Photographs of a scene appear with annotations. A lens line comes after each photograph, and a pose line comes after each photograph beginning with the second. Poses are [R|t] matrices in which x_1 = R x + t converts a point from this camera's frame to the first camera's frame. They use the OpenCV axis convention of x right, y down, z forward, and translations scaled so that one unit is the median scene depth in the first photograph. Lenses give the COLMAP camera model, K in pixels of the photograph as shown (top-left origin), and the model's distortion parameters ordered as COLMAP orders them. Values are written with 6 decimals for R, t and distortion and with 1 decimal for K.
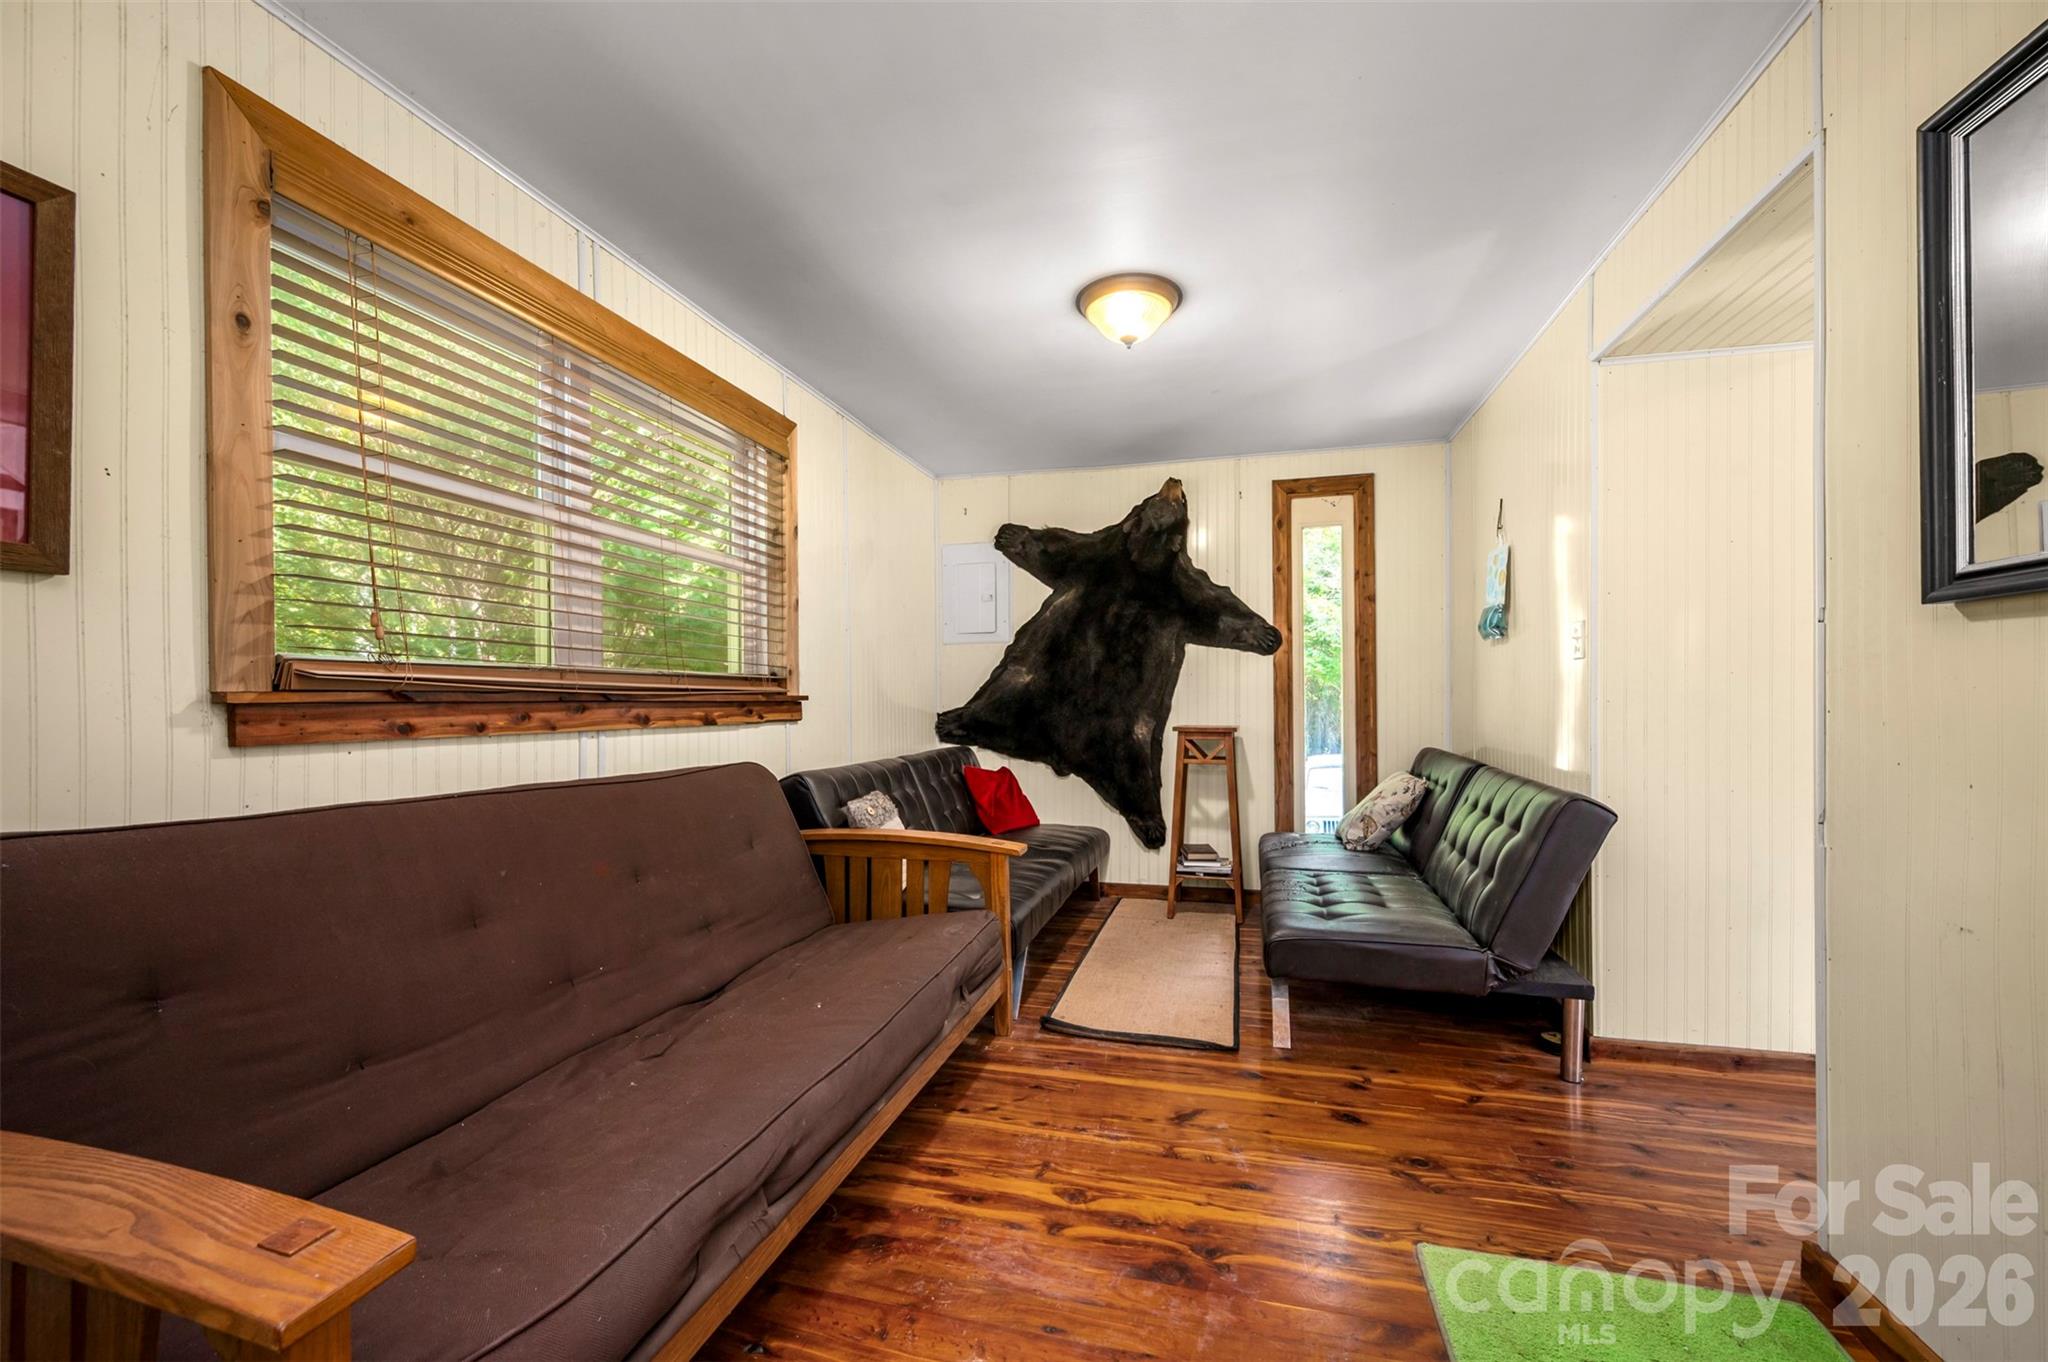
lens RADIAL K [[822.9, 0, 1028.9], [0, 822.9, 693.3], [0, 0, 1]] dist [0.001236, -0.000577]
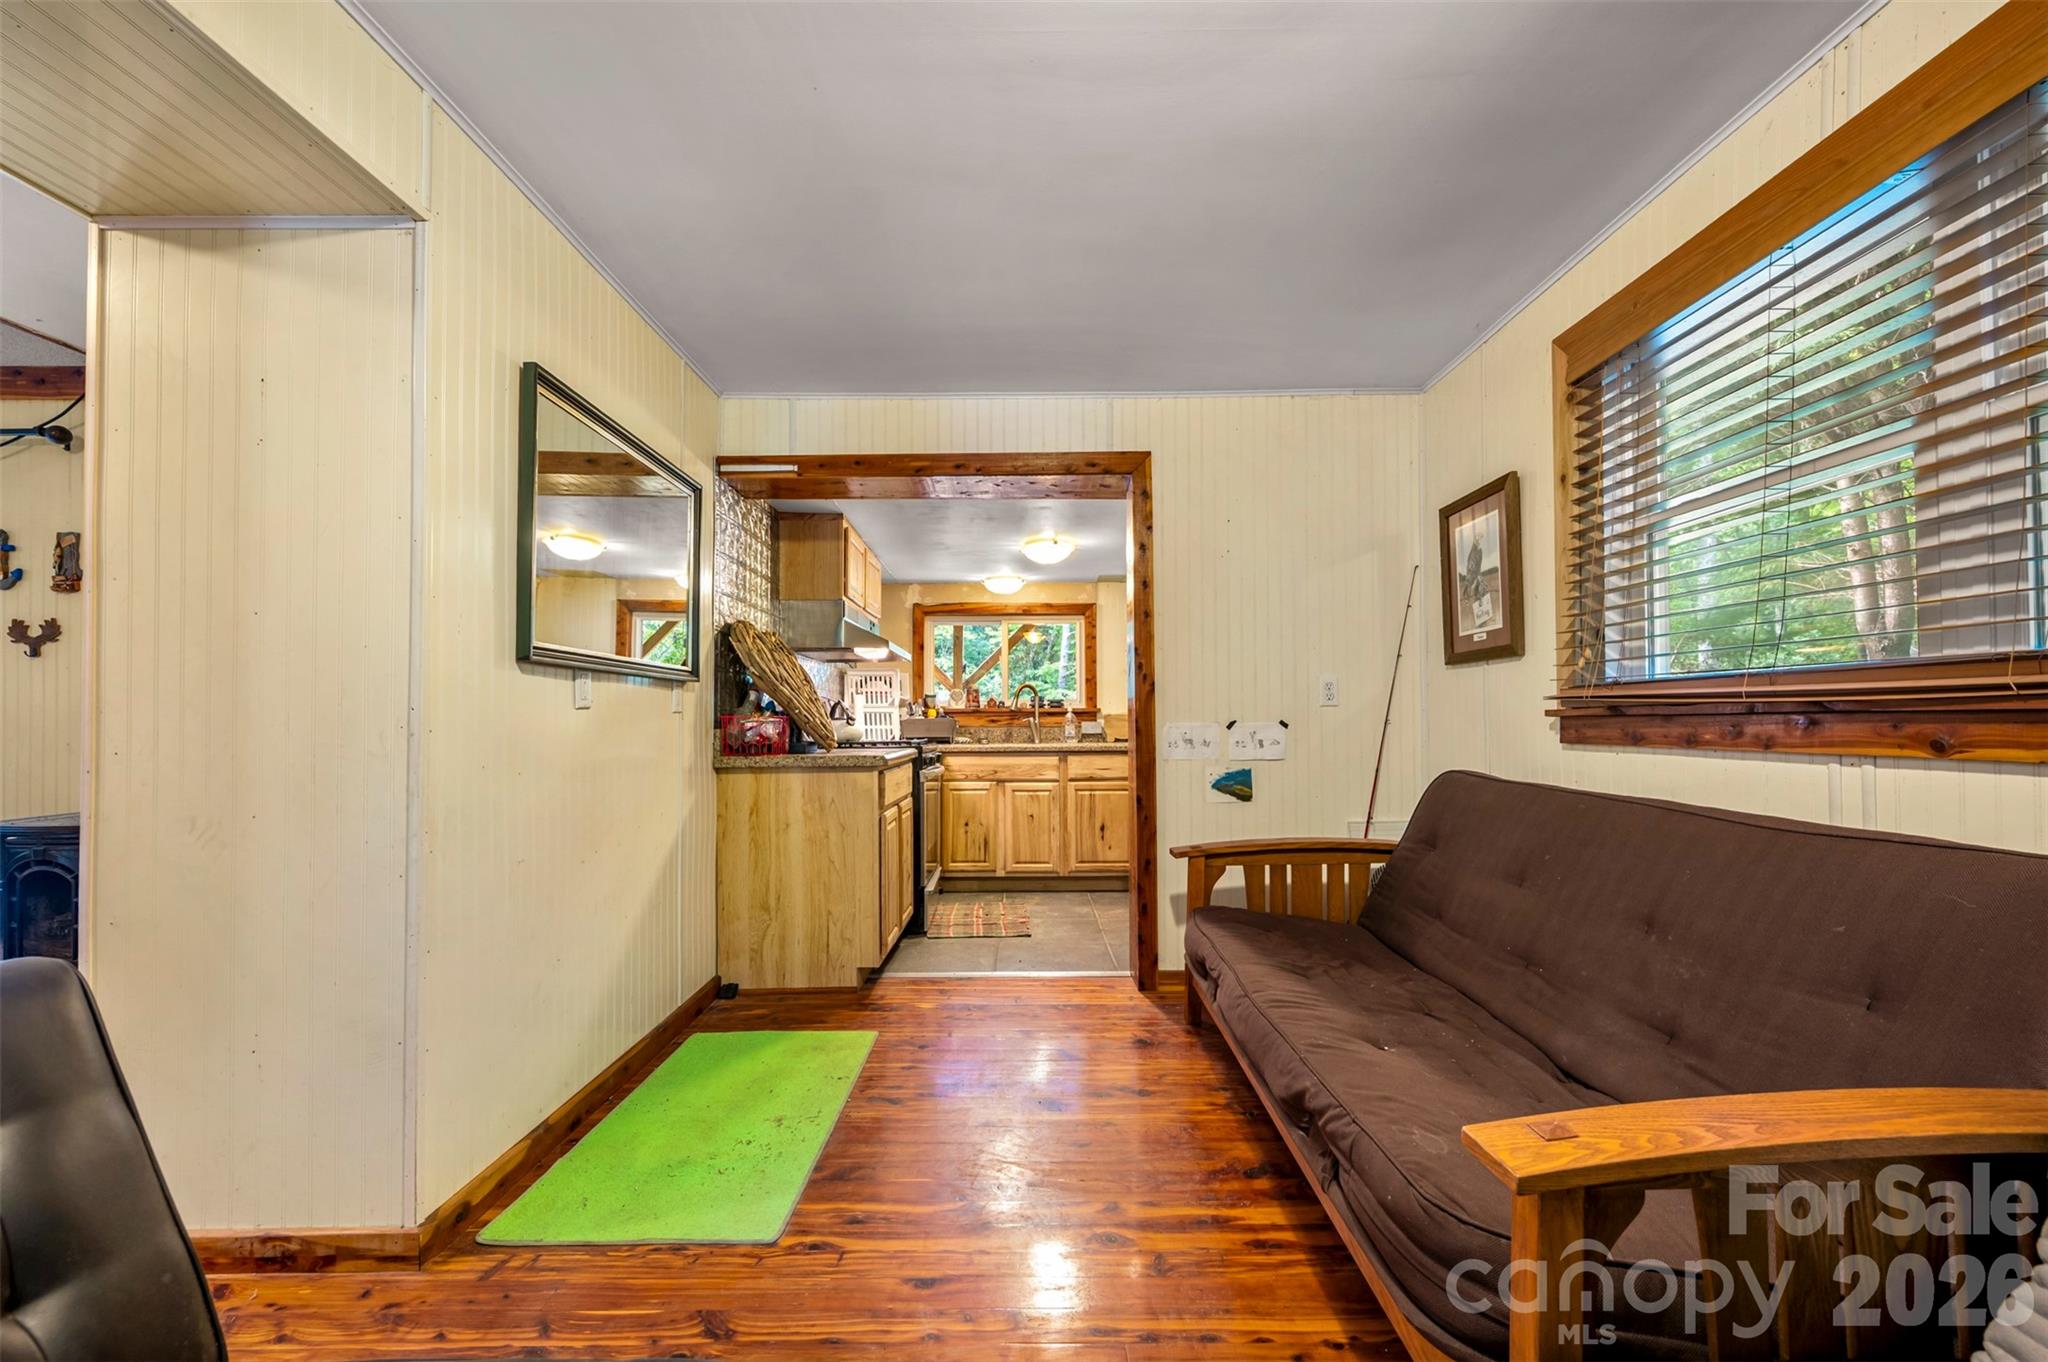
lens RADIAL K [[822.9, 0, 1013.6], [0, 822.9, 713.7], [0, 0, 1]] dist [0.001236, -0.000577]
pose [[-0.973217, 0.004283, -0.229849, 0.363836], [0.008797, 0.999788, -0.018618, 0.021599], [0.229721, -0.020141, -0.973048, 1.833285]]
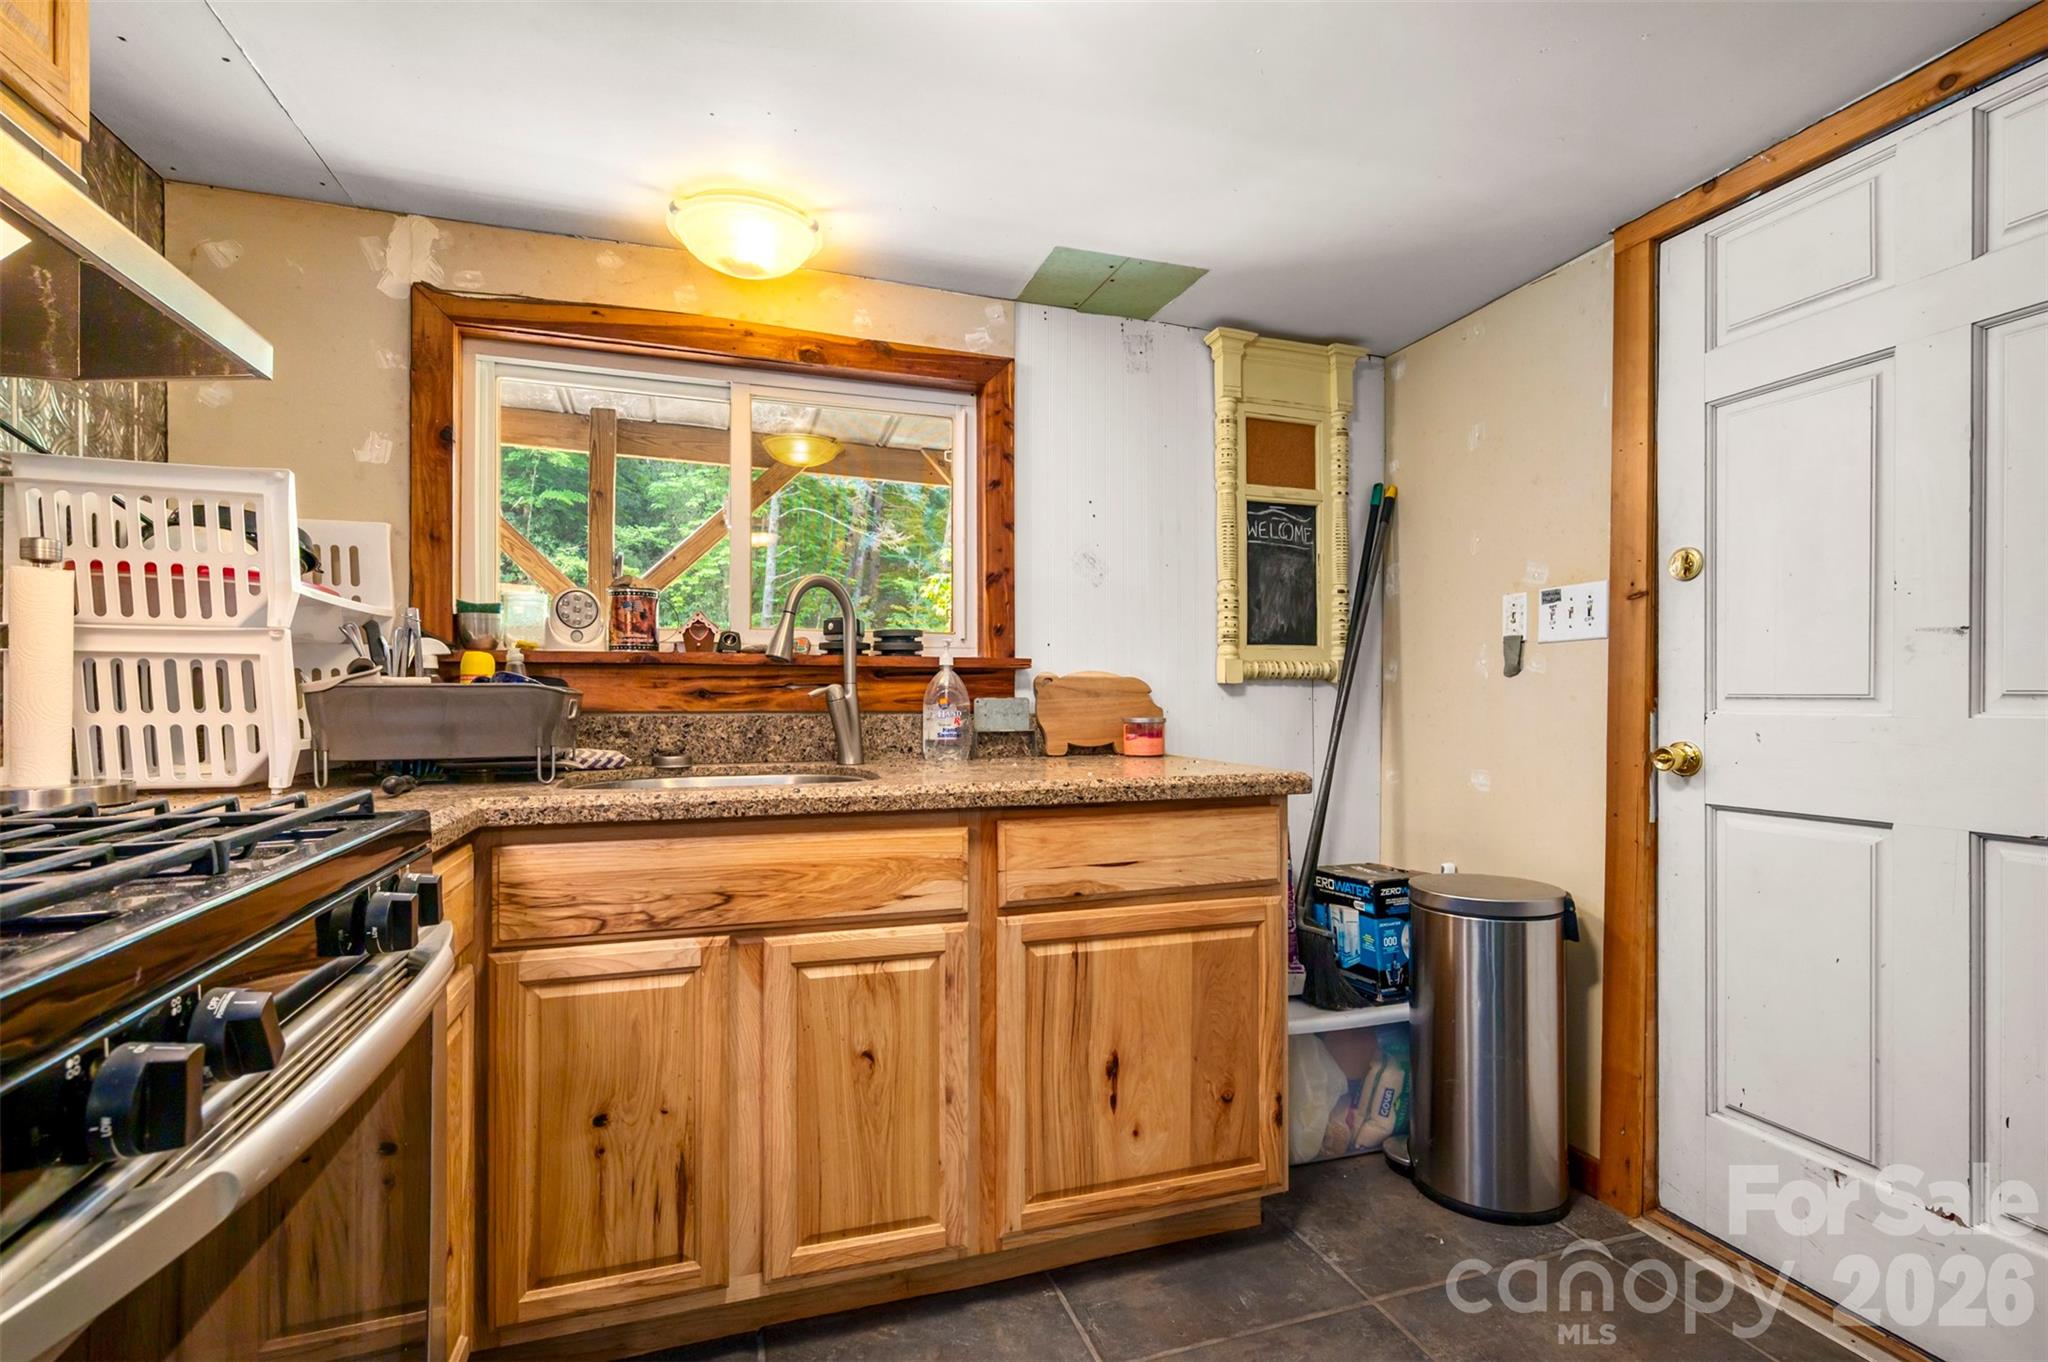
lens RADIAL K [[945.6, 0, 1025.6], [0, 945.6, 699.2], [0, 0, 1]] dist [0.005366, 0.000279]
pose [[-0.844134, 0.005960, -0.536099, -0.006621], [0.003569, 0.999979, 0.005498, -0.008031], [0.536120, 0.002727, -0.844137, -0.115209]]
